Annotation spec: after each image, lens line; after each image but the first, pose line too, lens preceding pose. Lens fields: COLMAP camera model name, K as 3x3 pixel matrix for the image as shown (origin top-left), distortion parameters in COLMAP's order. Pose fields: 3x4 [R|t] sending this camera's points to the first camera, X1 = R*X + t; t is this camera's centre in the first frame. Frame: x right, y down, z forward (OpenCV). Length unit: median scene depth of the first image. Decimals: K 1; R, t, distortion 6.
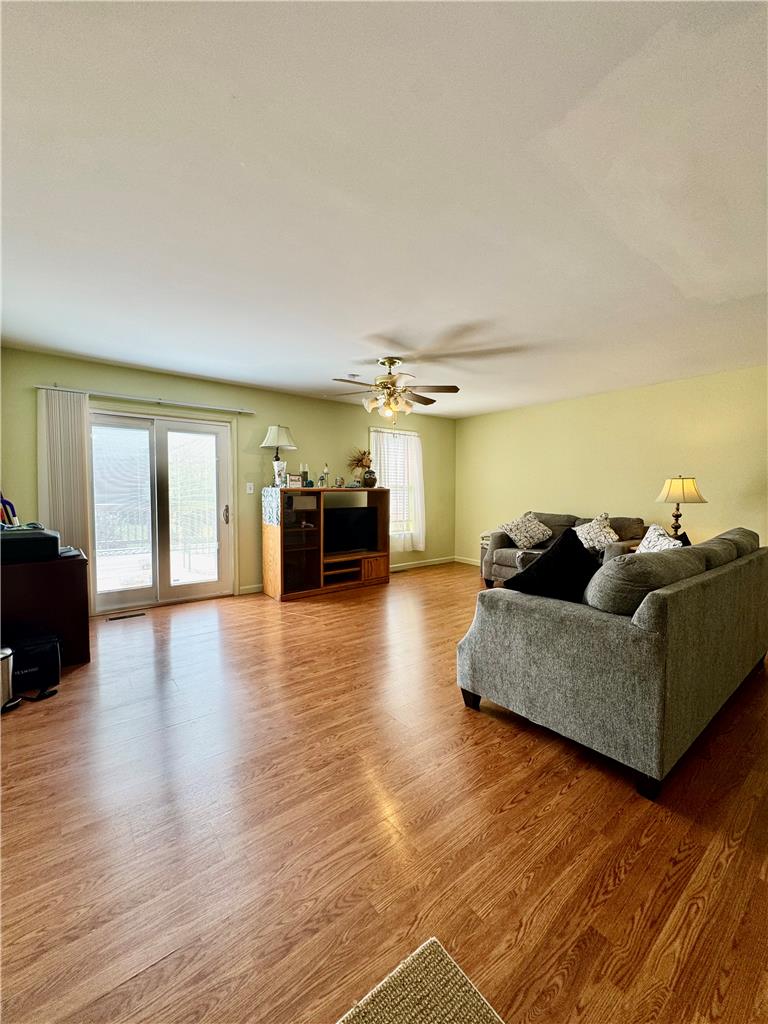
lens RADIAL K [[411.5, 0, 385.3], [0, 411.5, 513.6], [0, 0, 1]] dist [-0.002141, -0.000273]
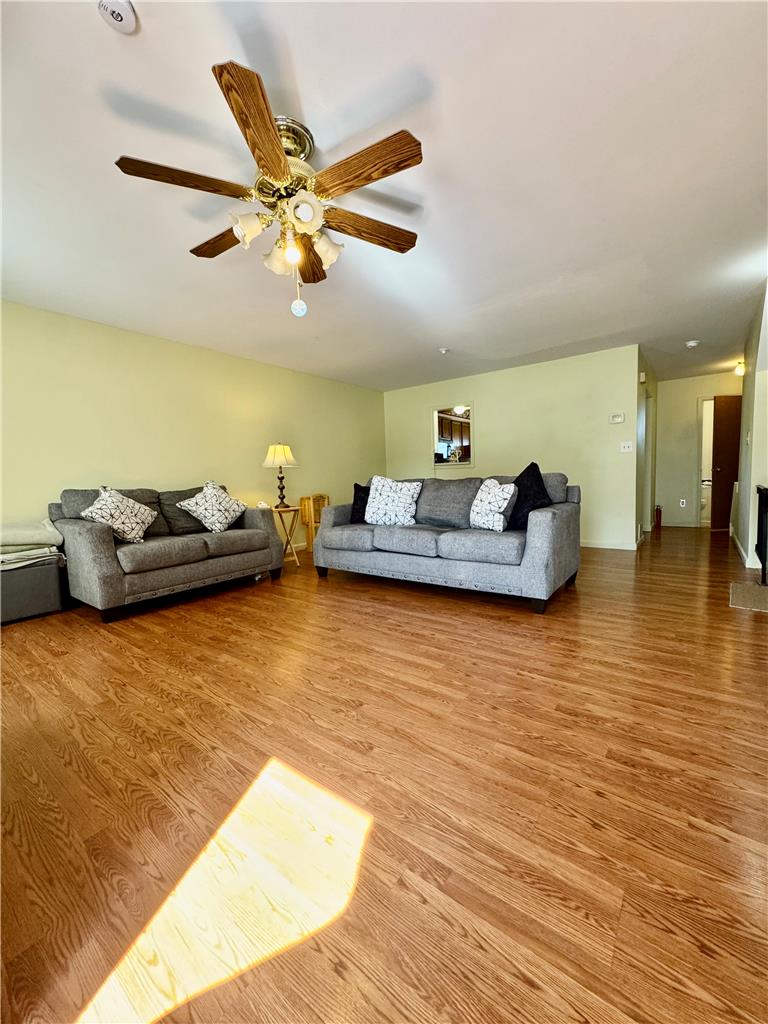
lens RADIAL K [[411.5, 0, 386.4], [0, 411.5, 512.1], [0, 0, 1]] dist [-0.002141, -0.000273]
pose [[-0.263564, -0.067739, 0.962261, -0.446775], [0.068031, 0.993742, 0.088588, 0.016186], [-0.962240, 0.088812, -0.257307, 0.941918]]
